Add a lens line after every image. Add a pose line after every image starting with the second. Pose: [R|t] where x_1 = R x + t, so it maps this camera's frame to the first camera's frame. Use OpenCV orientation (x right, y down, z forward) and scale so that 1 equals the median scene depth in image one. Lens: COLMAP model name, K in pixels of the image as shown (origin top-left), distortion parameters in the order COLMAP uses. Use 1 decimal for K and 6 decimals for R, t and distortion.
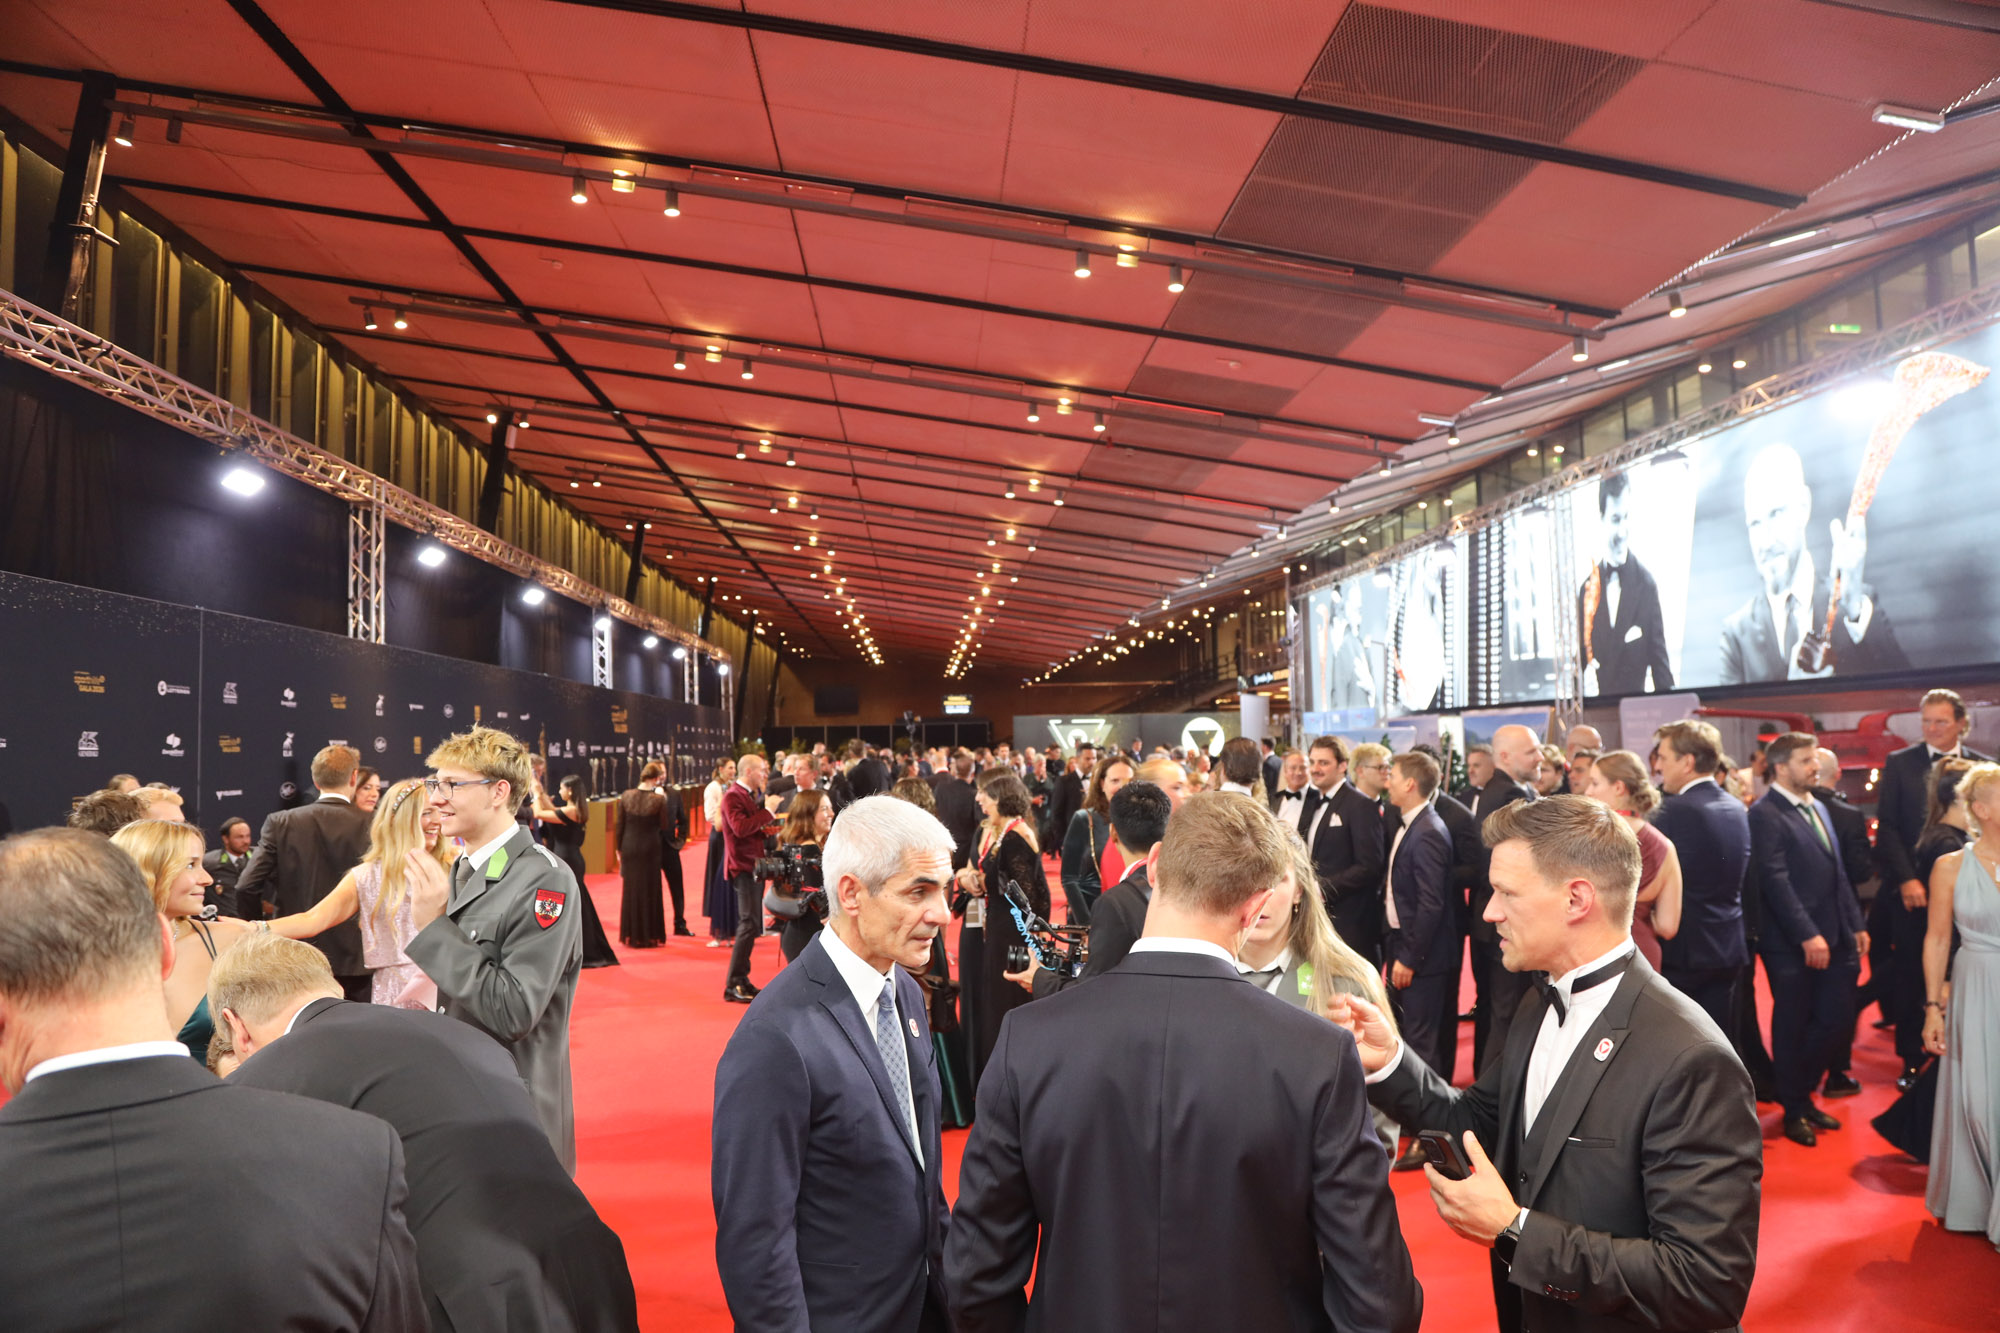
lens RADIAL K [[1362.6, 0, 1012.8], [0, 1362.6, 668.3], [0, 0, 1]] dist [-0.122977, 0.066878]
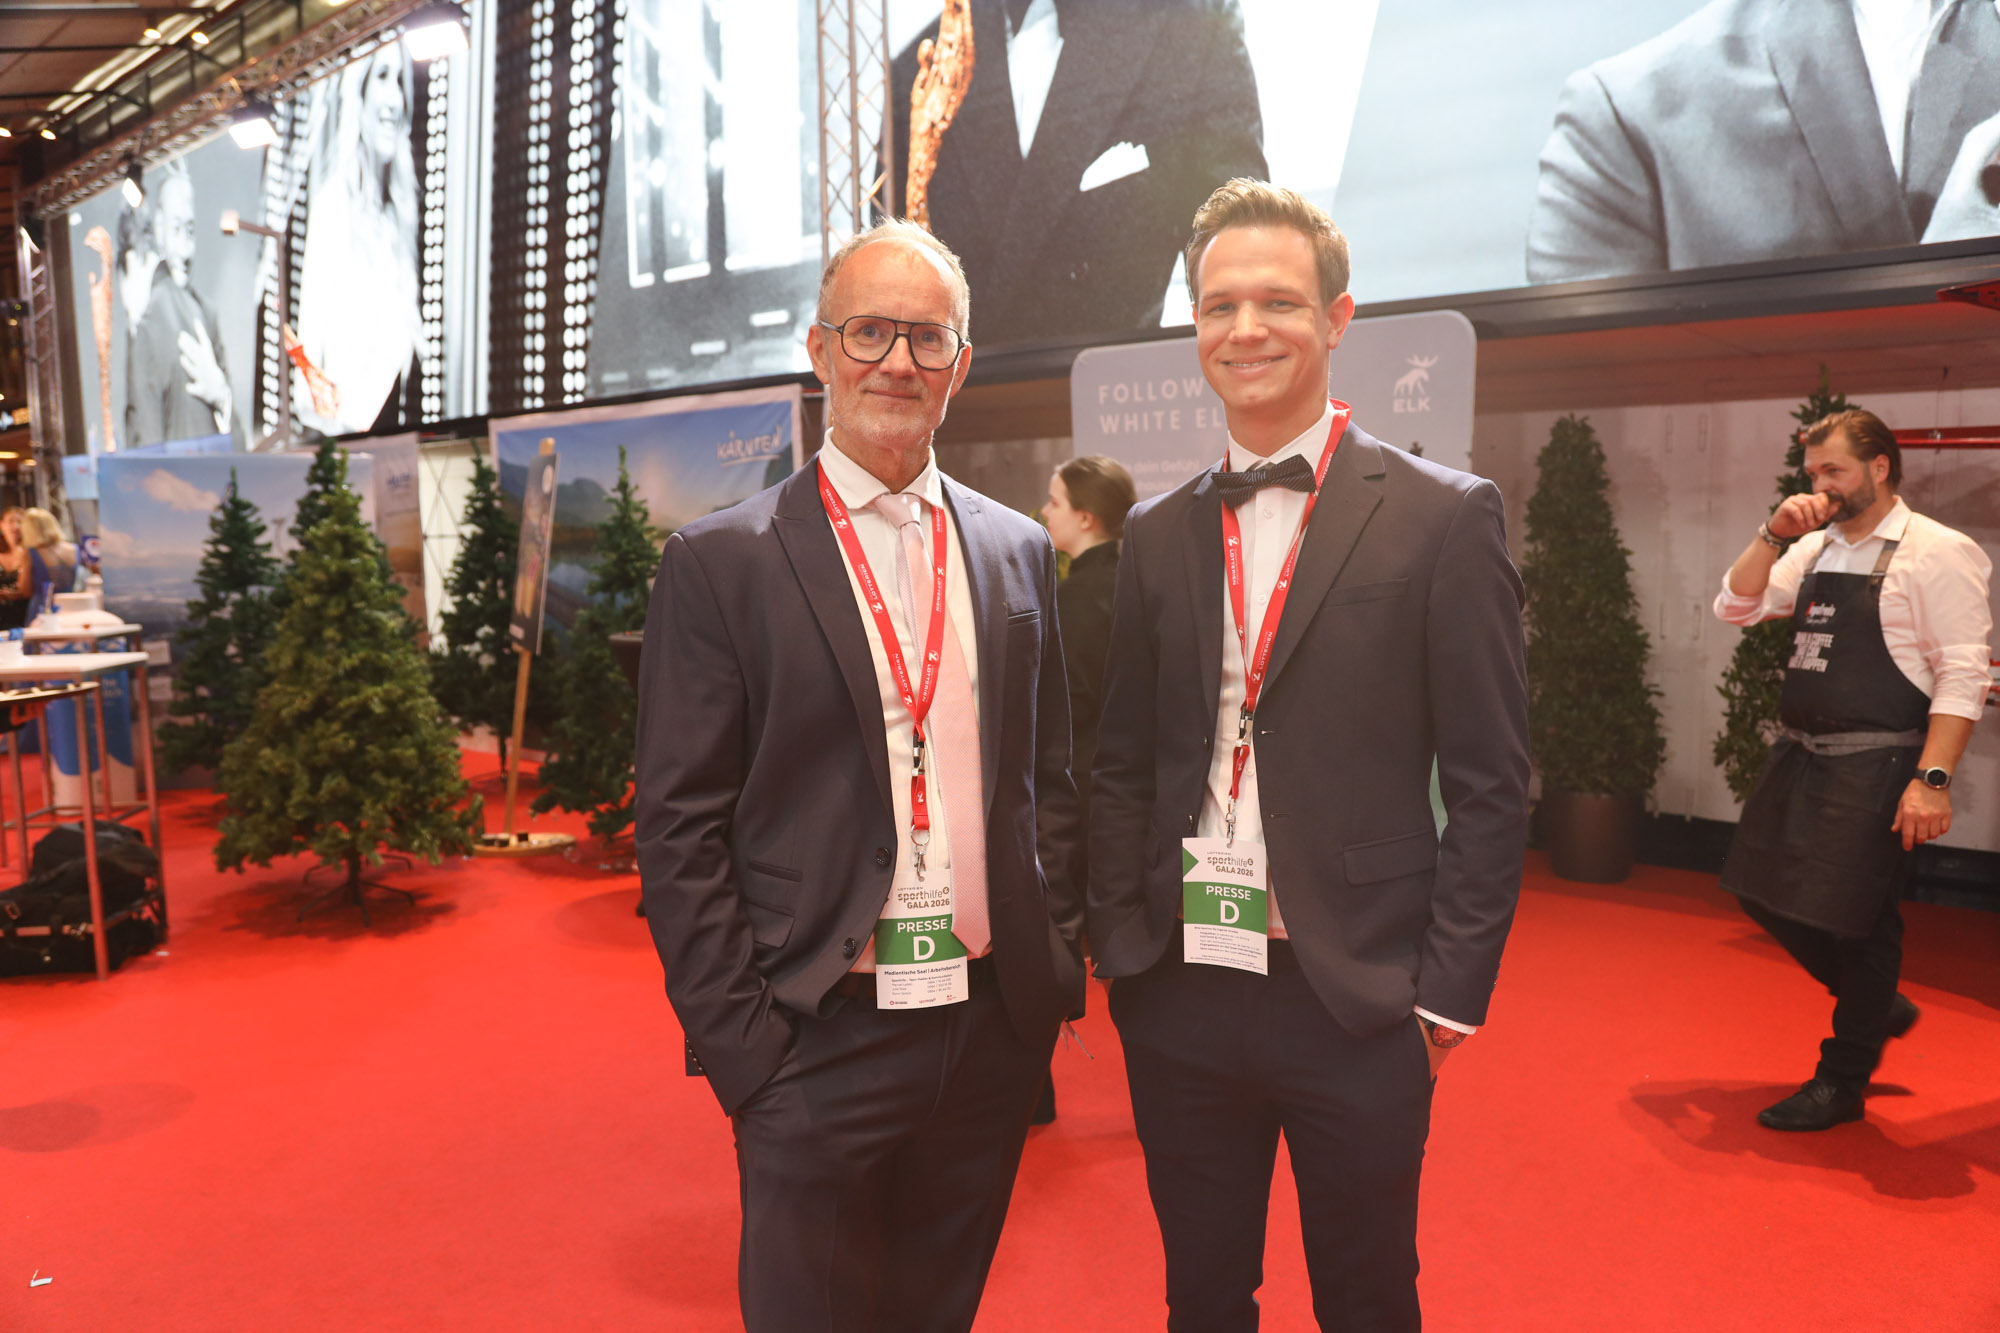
lens RADIAL K [[1424.4, 0, 1000.0], [0, 1424.4, 666.5], [0, 0, 1]] dist [-0.109141, 0.076565]
pose [[0.702047, -0.066339, 0.709034, 0.162922], [-0.036145, 0.991049, 0.128514, 0.053991], [-0.711212, -0.115850, 0.693366, 0.696888]]
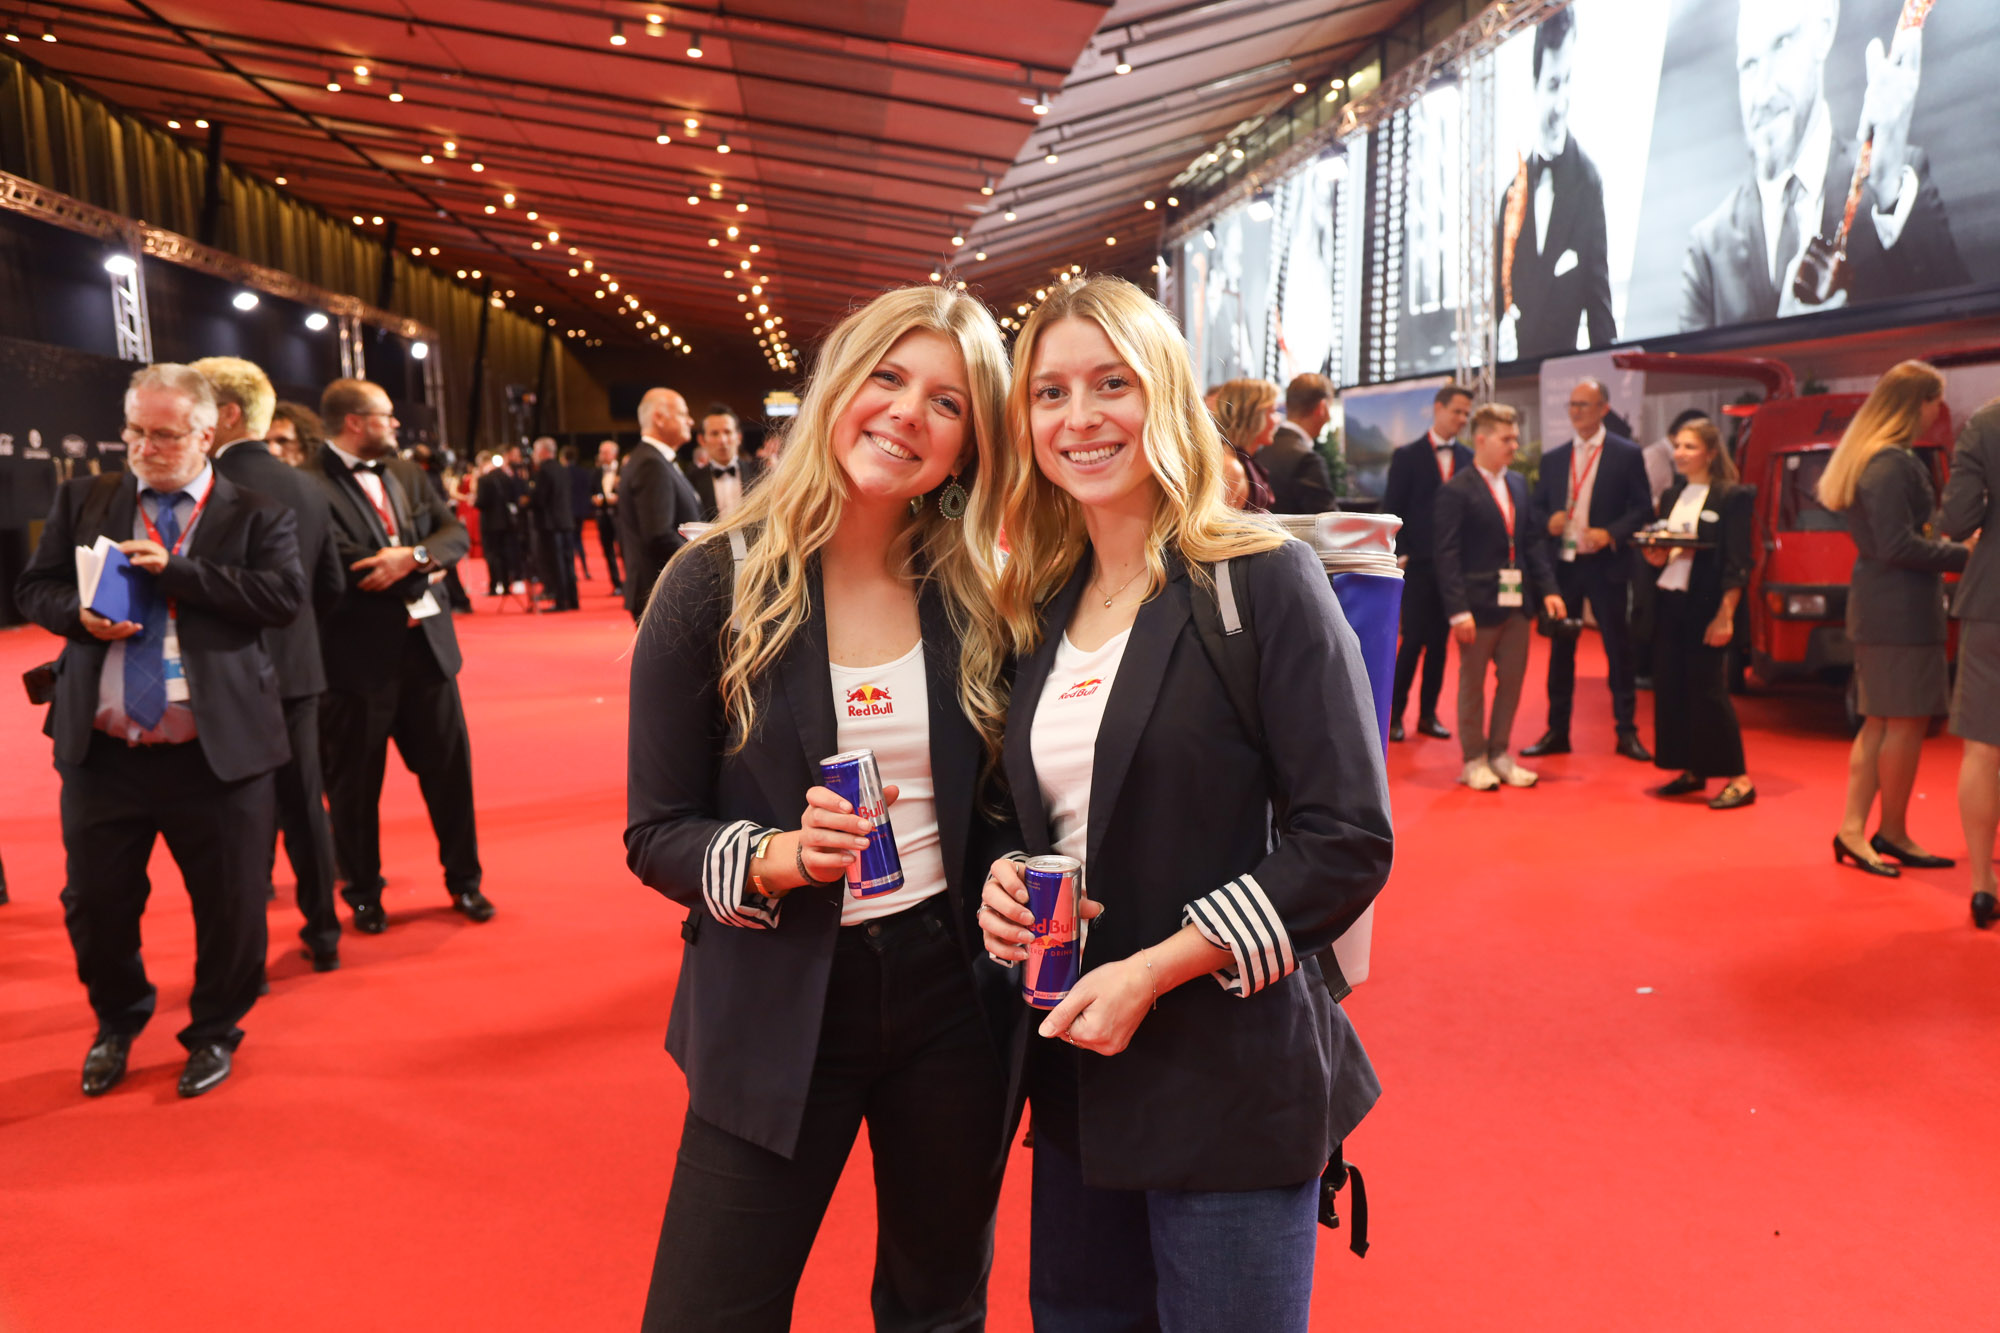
lens RADIAL K [[1612.2, 0, 1018.5], [0, 1612.2, 674.4], [0, 0, 1]] dist [-0.062728, 0.072258]
pose [[0.998680, -0.007966, 0.050747, 0.140033], [-0.001530, 0.982853, 0.184387, 0.027684], [-0.051345, -0.184221, 0.981543, 0.178346]]
